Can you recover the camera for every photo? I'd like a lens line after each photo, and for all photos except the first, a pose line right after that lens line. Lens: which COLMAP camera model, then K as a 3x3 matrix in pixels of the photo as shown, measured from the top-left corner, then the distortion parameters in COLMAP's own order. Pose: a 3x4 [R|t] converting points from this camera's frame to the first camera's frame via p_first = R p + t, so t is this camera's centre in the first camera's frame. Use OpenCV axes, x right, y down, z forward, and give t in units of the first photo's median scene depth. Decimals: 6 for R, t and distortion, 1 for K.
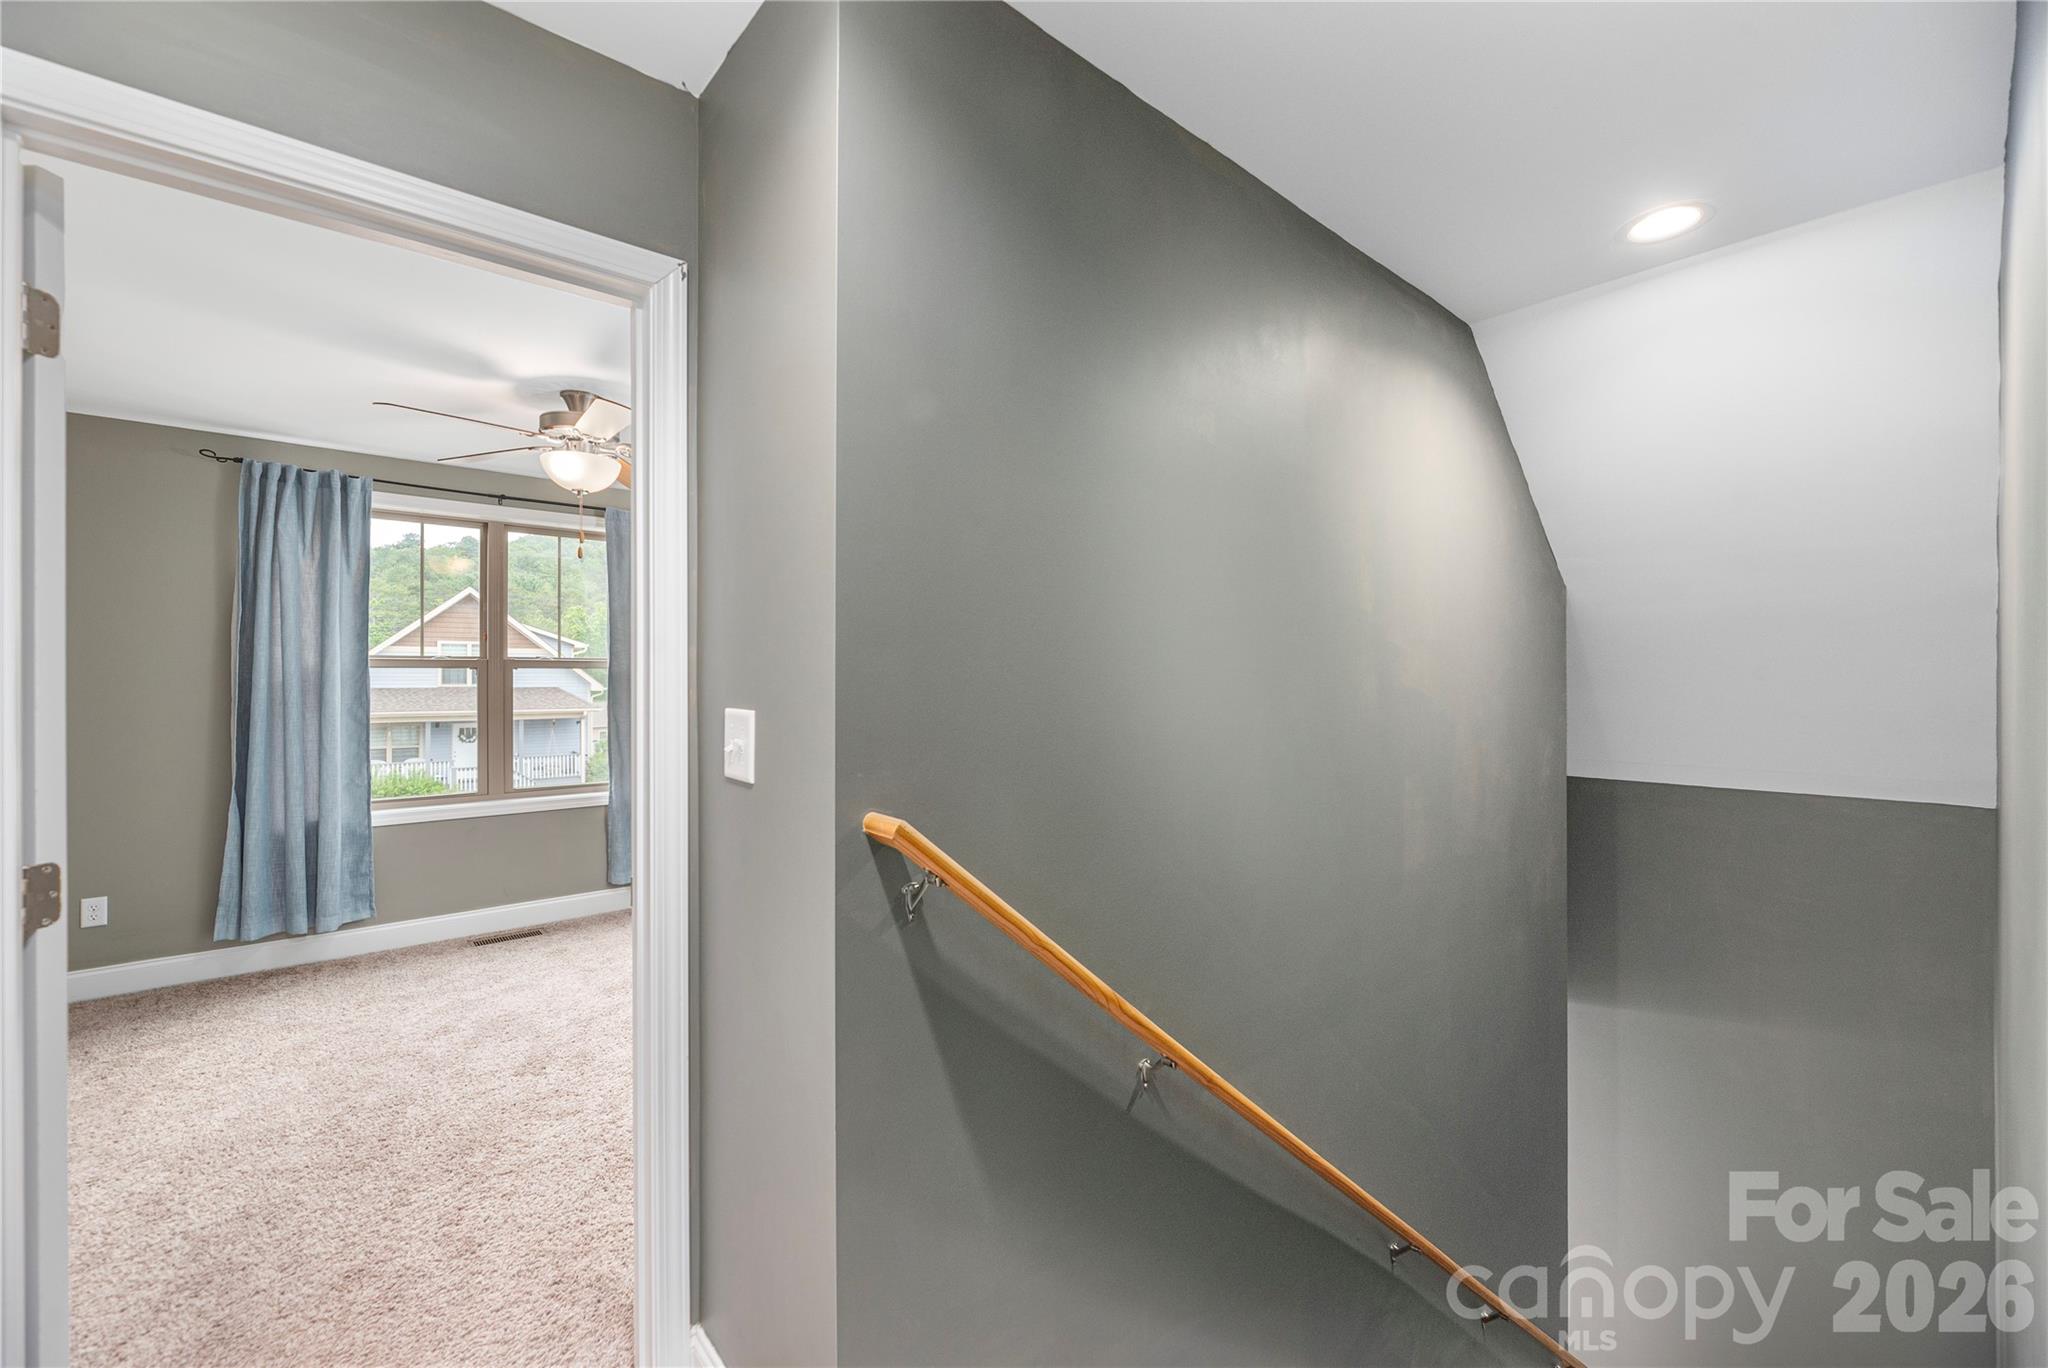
lens RADIAL K [[836.1, 0, 1024.0], [0, 836.1, 684.0], [0, 0, 1]] dist [0.000859, -0.000065]
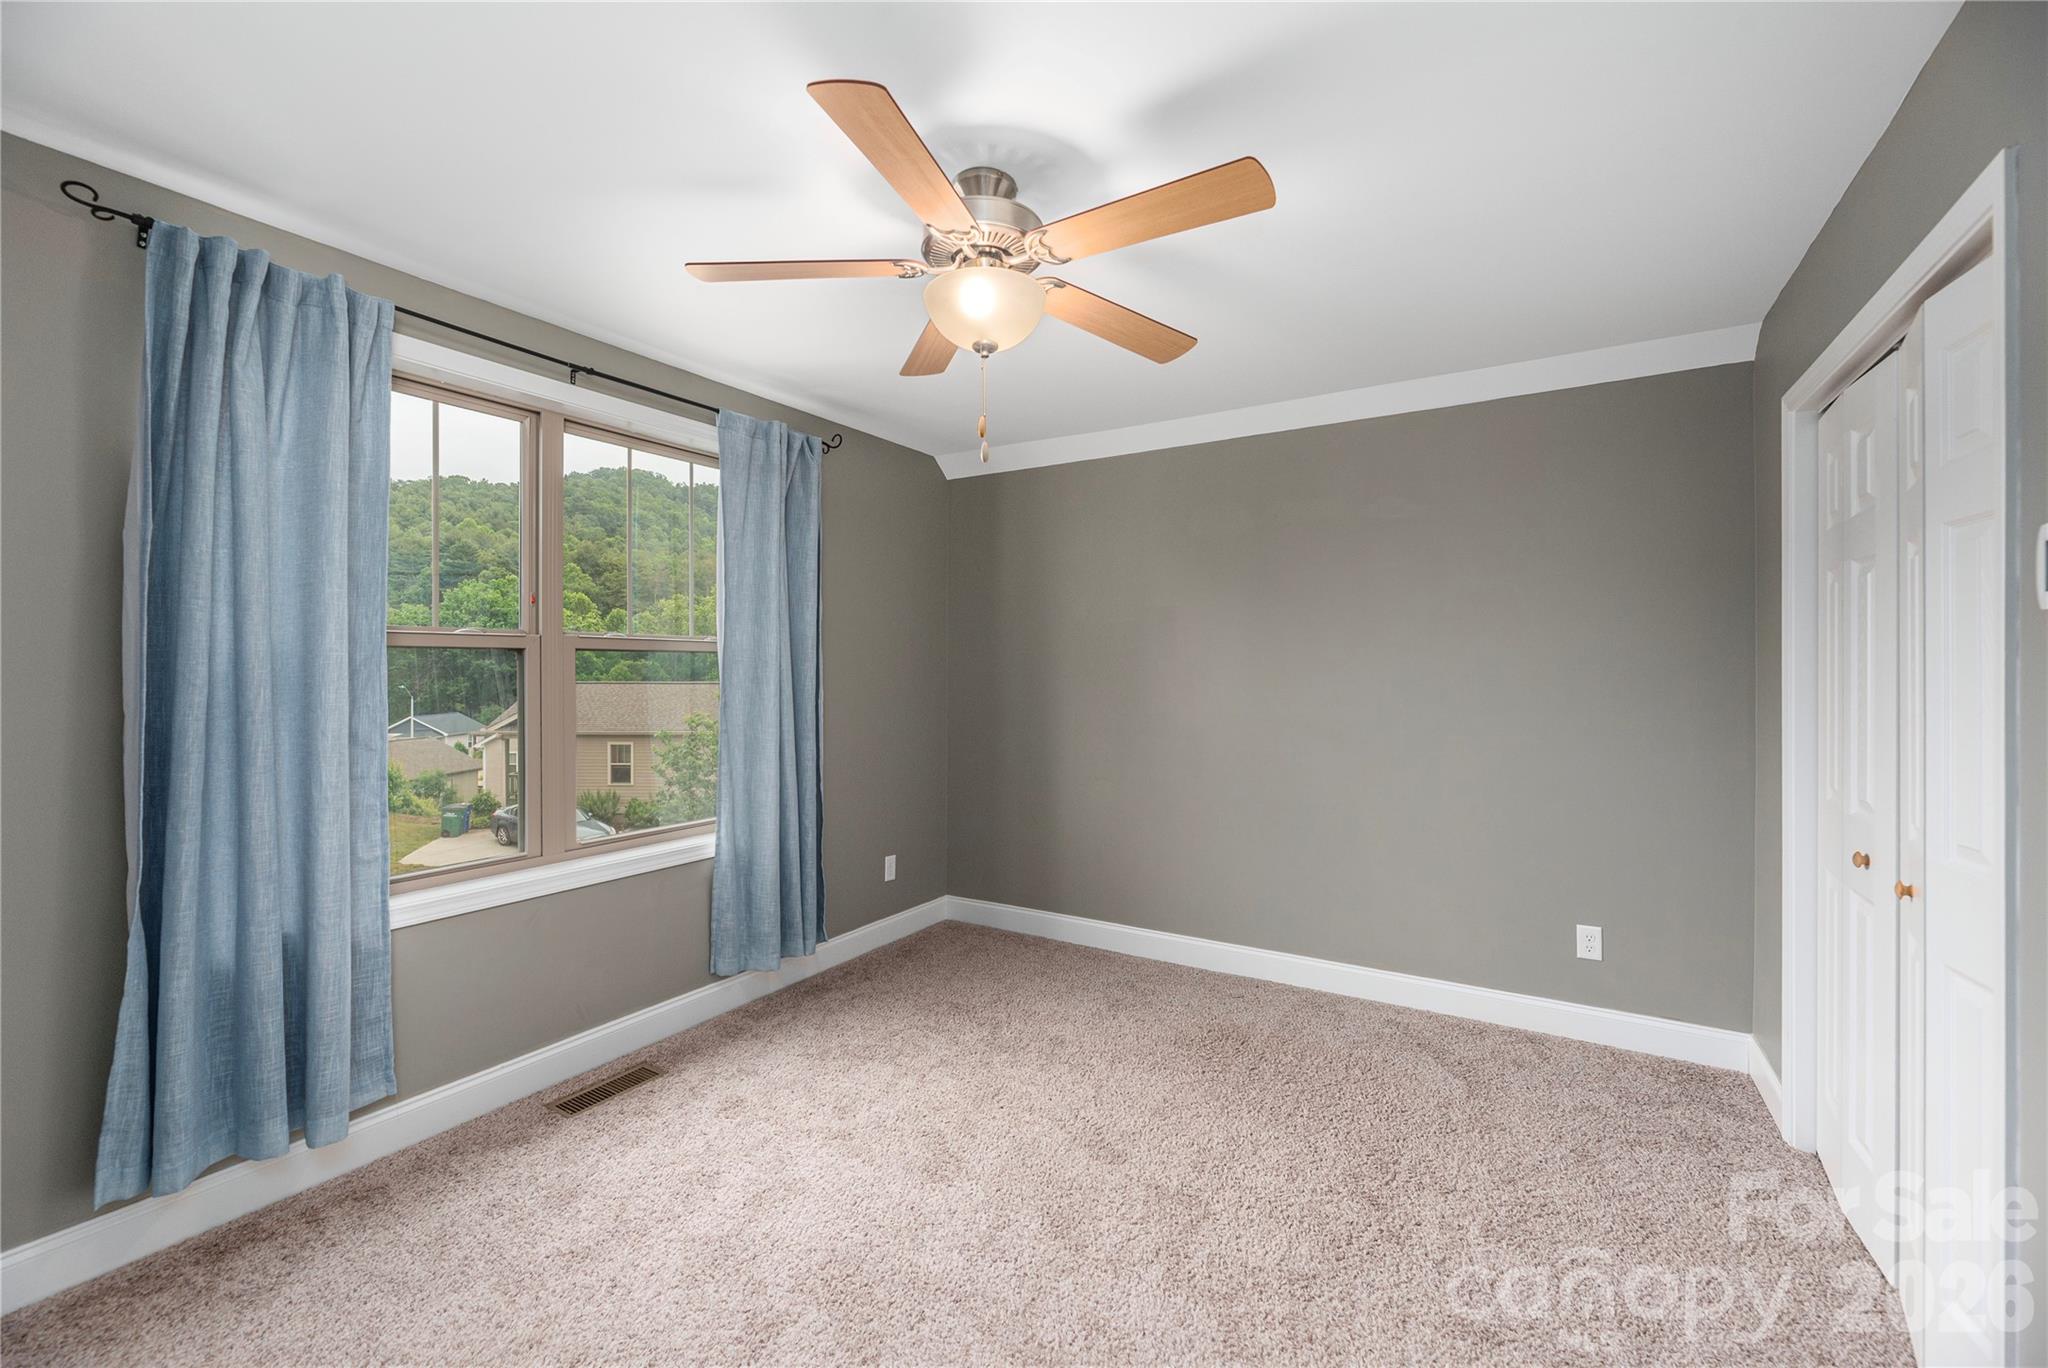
lens RADIAL K [[848.2, 0, 1021.3], [0, 848.2, 668.0], [0, 0, 1]] dist [-0.002102, -0.000303]
pose [[0.953916, 0.000270, 0.300072, -0.585709], [-0.000028, 1.000000, -0.000811, -0.004305], [-0.300072, 0.000766, 0.953916, 0.362848]]
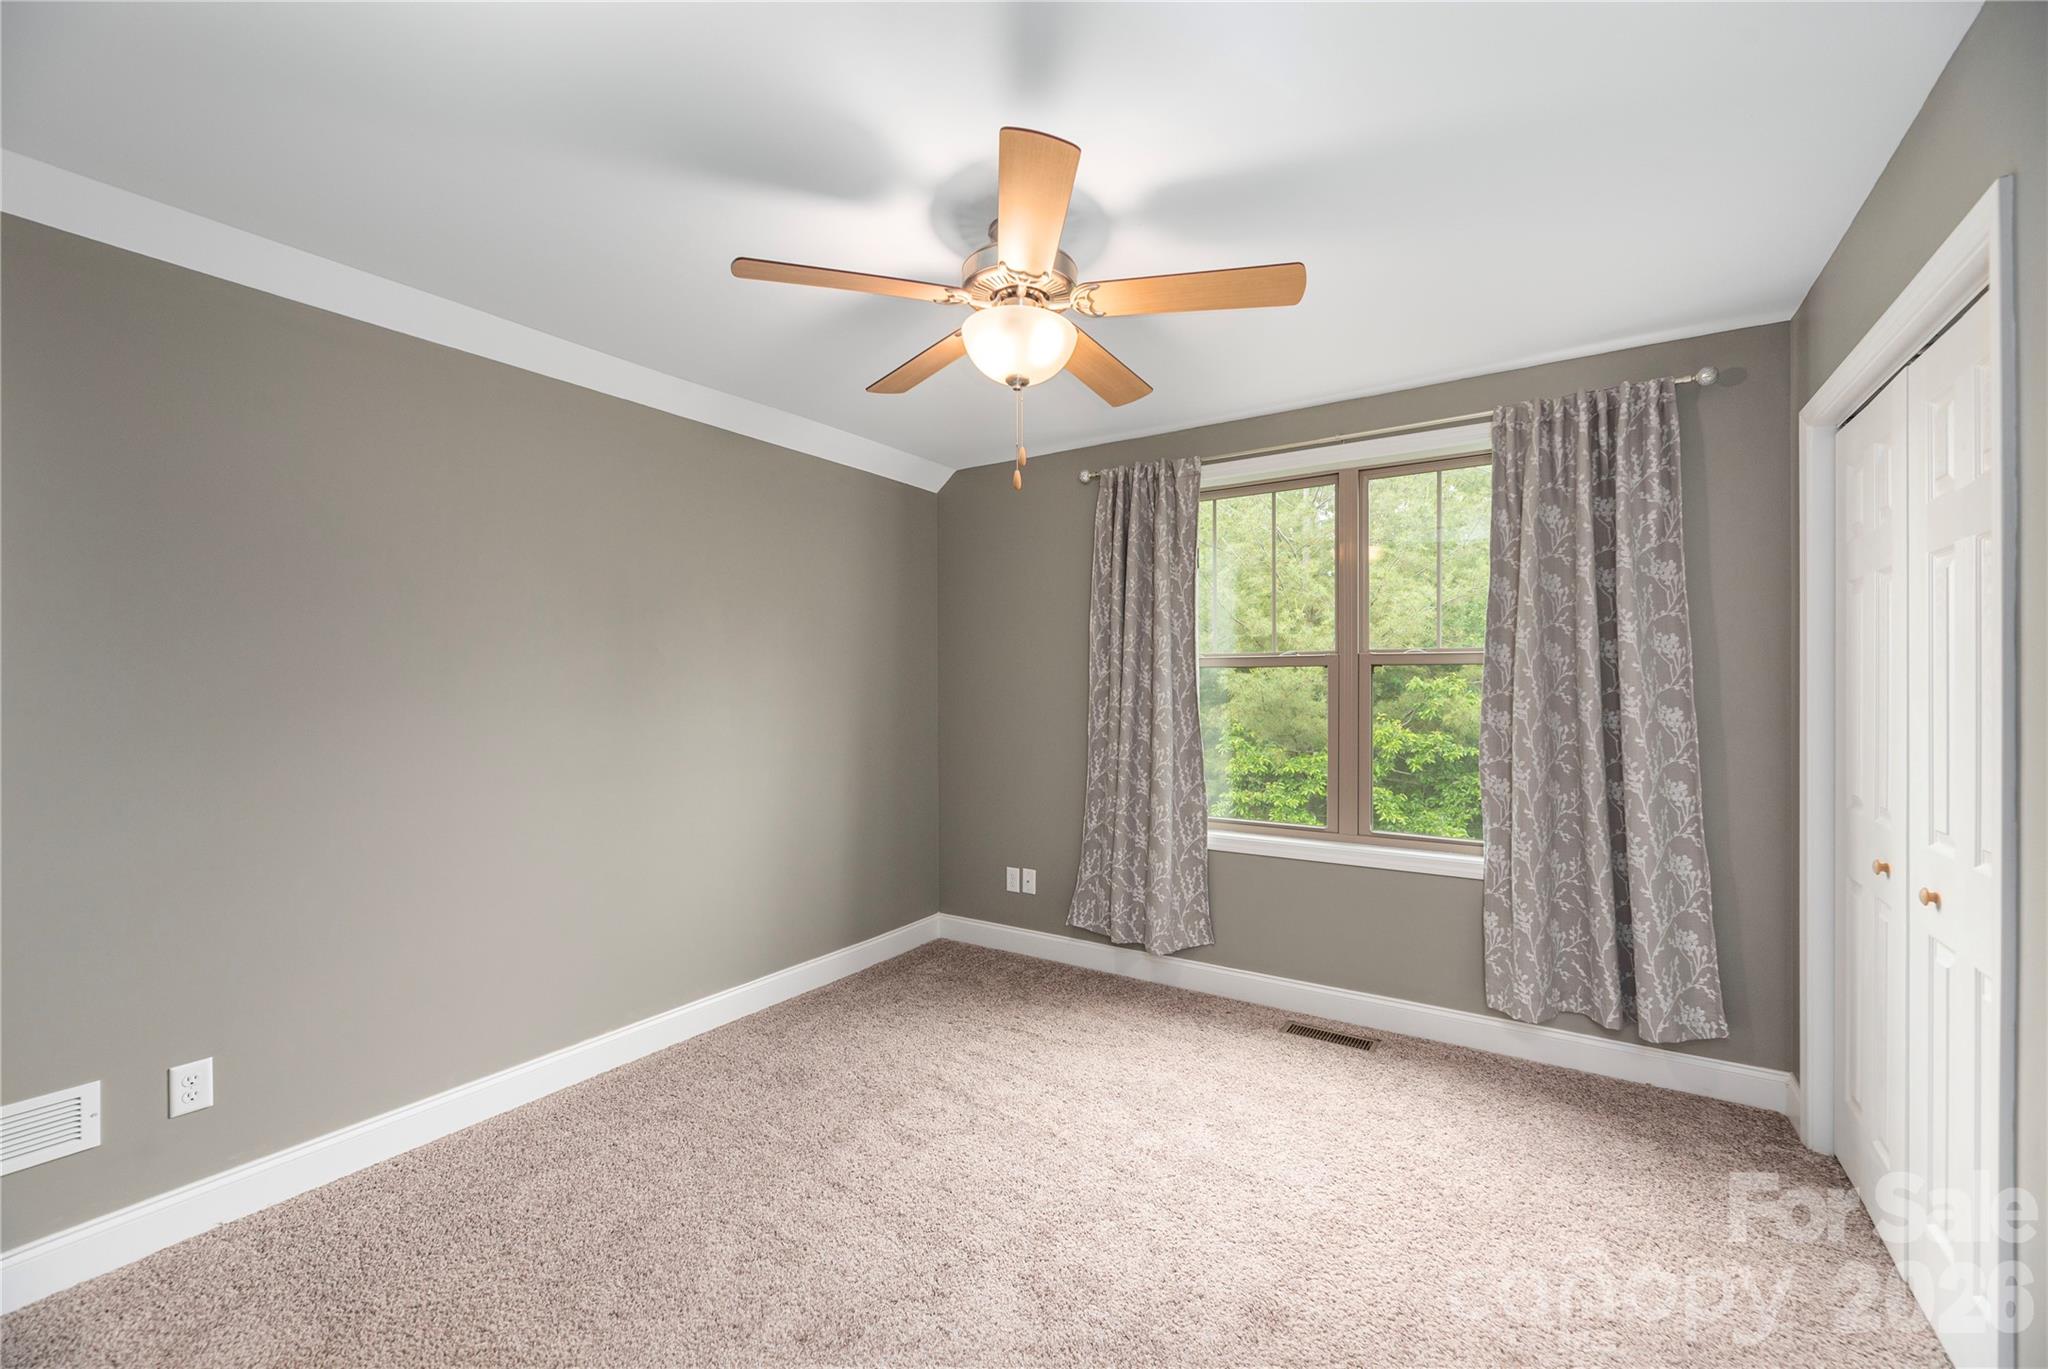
lens RADIAL K [[836.1, 0, 1024.0], [0, 836.1, 684.5], [0, 0, 1]] dist [0.000859, -0.000065]
pose [[0.276192, 0.001197, -0.961102, 0.013785], [0.003236, 0.999992, 0.002175, -0.004451], [0.961097, -0.003711, 0.276186, 0.625116]]
